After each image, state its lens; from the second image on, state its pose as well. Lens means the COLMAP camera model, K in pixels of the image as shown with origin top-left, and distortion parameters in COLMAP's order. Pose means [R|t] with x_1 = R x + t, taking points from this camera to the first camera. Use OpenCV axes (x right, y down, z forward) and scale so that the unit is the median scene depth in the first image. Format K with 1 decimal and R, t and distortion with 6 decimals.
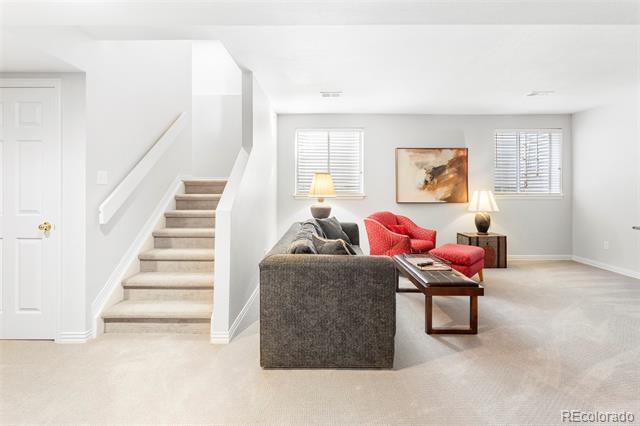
lens RADIAL K [[312.7, 0, 317.1], [0, 312.7, 190.5], [0, 0, 1]] dist [-0.000839, 0.000116]
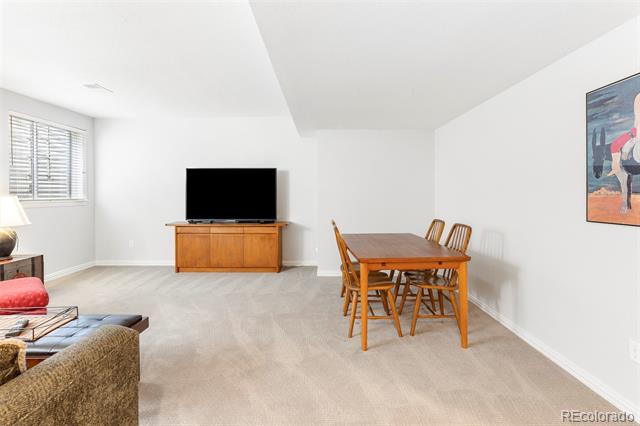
lens RADIAL K [[290.6, 0, 317.8], [0, 290.6, 200.3], [0, 0, 1]] dist [-0.002522, -0.000315]
pose [[-0.012177, -0.023035, 0.999661, -0.119116], [0.006980, 0.999708, 0.023121, -0.001233], [-0.999902, 0.007259, -0.012012, 0.324574]]
